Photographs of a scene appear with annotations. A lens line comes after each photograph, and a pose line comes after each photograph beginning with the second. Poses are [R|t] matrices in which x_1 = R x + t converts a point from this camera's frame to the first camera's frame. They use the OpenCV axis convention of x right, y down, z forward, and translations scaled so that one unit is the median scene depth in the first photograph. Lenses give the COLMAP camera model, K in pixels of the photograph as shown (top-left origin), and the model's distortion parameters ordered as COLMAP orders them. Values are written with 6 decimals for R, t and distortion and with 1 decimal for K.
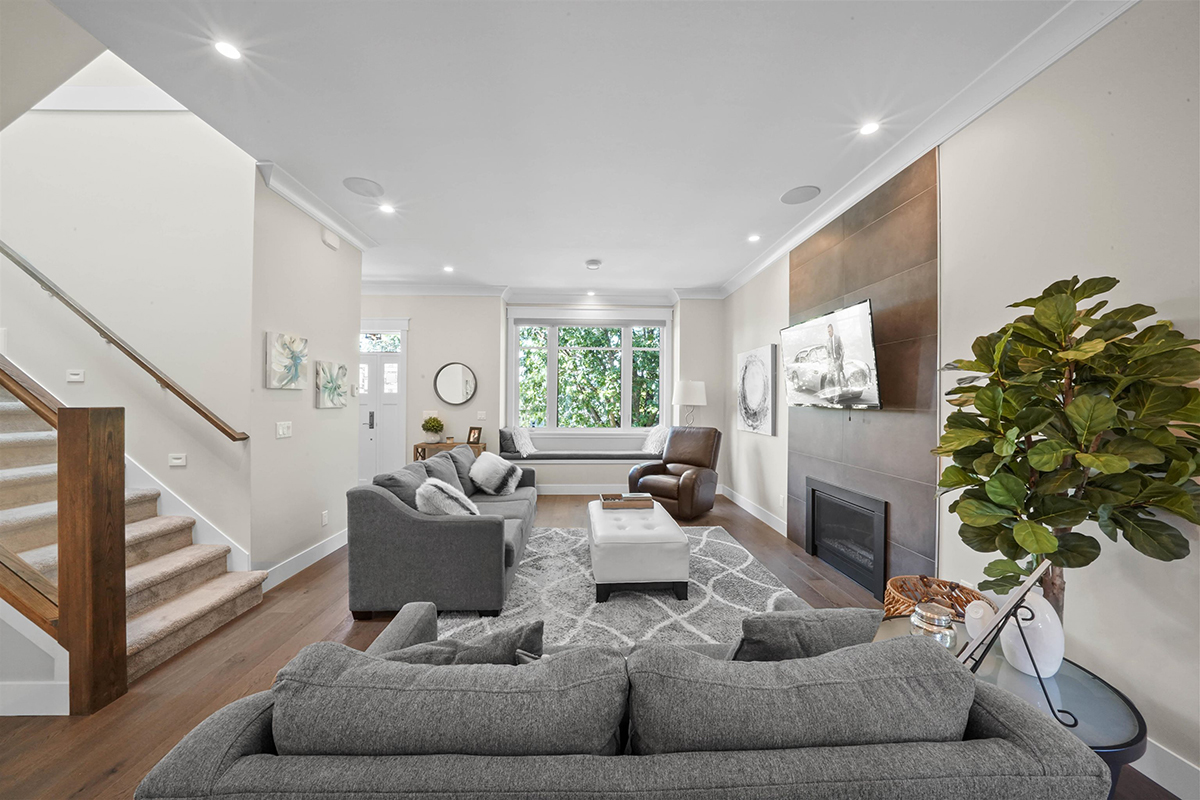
lens RADIAL K [[421.8, 0, 596.2], [0, 421.8, 399.5], [0, 0, 1]] dist [-0.017884, 0.000673]
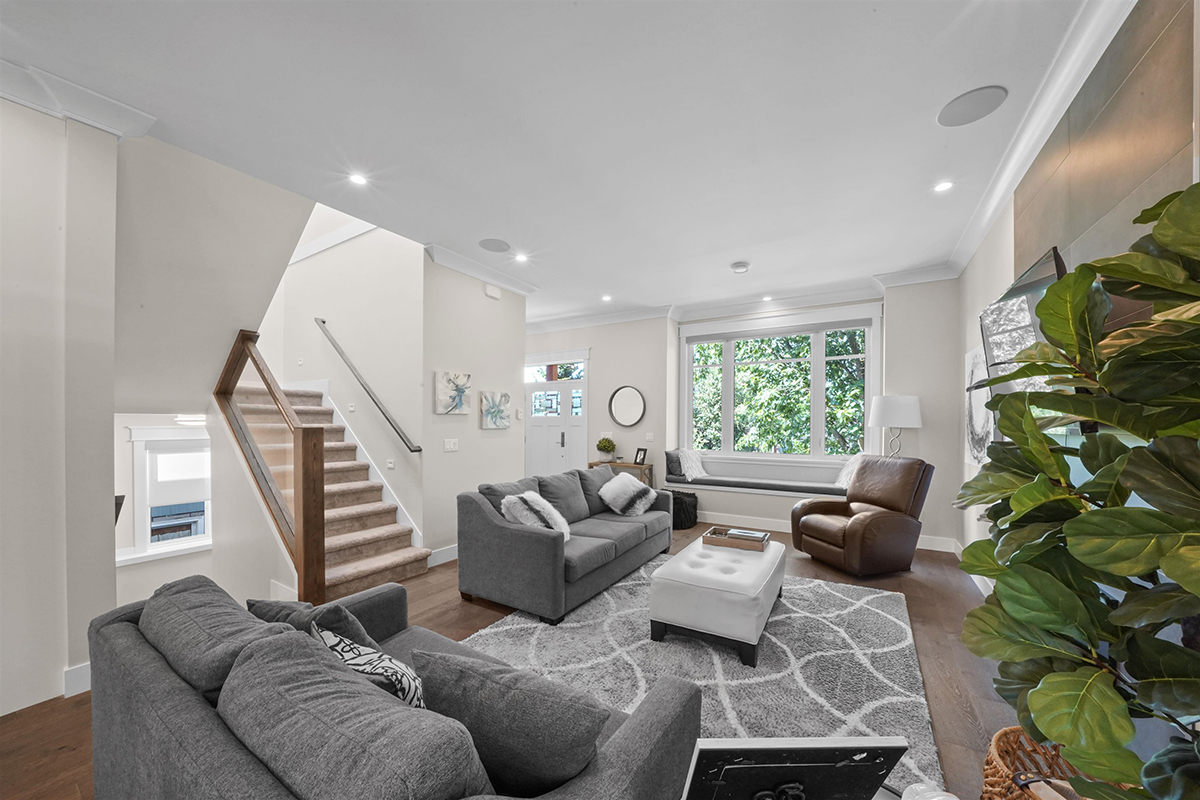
lens RADIAL K [[421.8, 0, 557.0], [0, 421.8, 424.1], [0, 0, 1]] dist [-0.017884, 0.000673]
pose [[0.829759, -0.000444, -0.558122, 0.255577], [0.004486, 0.999973, 0.005872, 0.000470], [0.558104, -0.007376, 0.829738, 0.086798]]
